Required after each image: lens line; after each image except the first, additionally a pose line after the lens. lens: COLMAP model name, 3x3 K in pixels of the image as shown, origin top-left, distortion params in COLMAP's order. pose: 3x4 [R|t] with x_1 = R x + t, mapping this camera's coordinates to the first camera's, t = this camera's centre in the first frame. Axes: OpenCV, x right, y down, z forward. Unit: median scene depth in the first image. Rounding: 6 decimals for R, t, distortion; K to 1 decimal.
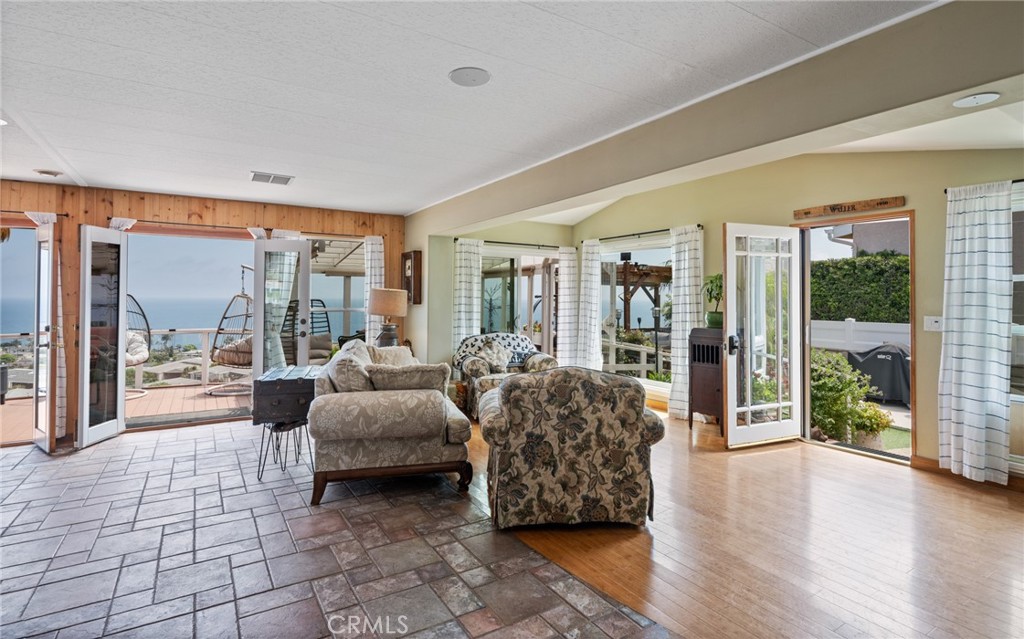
lens RADIAL K [[504.9, 0, 503.4], [0, 504.9, 295.1], [0, 0, 1]] dist [0.000652, 0.000116]
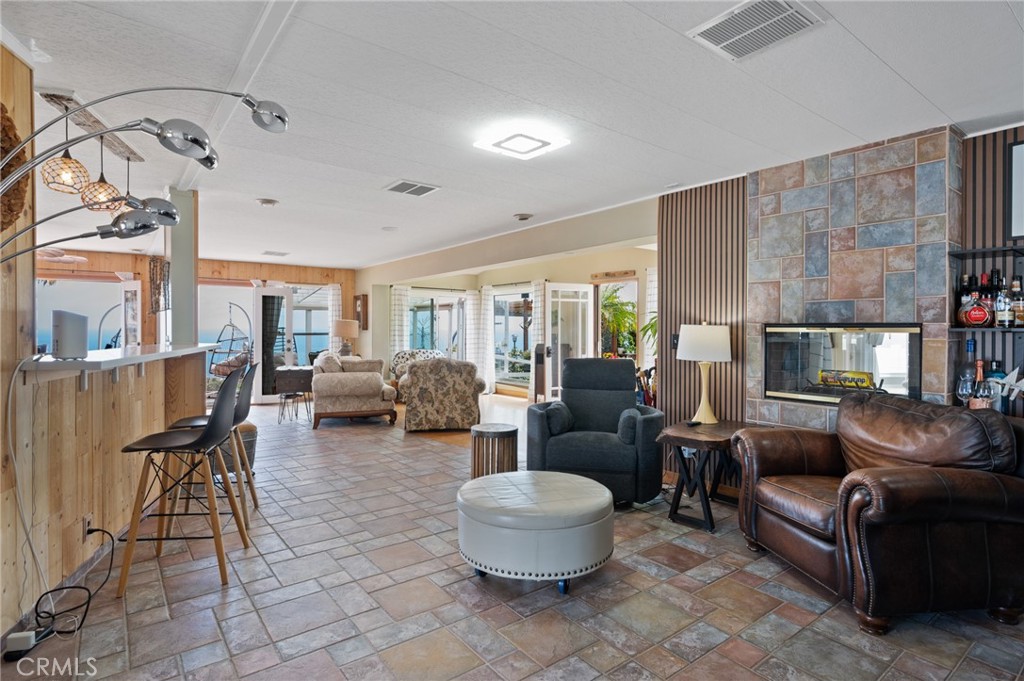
lens RADIAL K [[524.3, 0, 515.0], [0, 524.3, 339.3], [0, 0, 1]] dist [-0.005706, -0.000342]
pose [[0.993051, -0.004147, 0.117608, 0.107256], [0.000975, 0.999635, 0.027012, 0.004571], [-0.117677, -0.026710, 0.992693, -0.721687]]
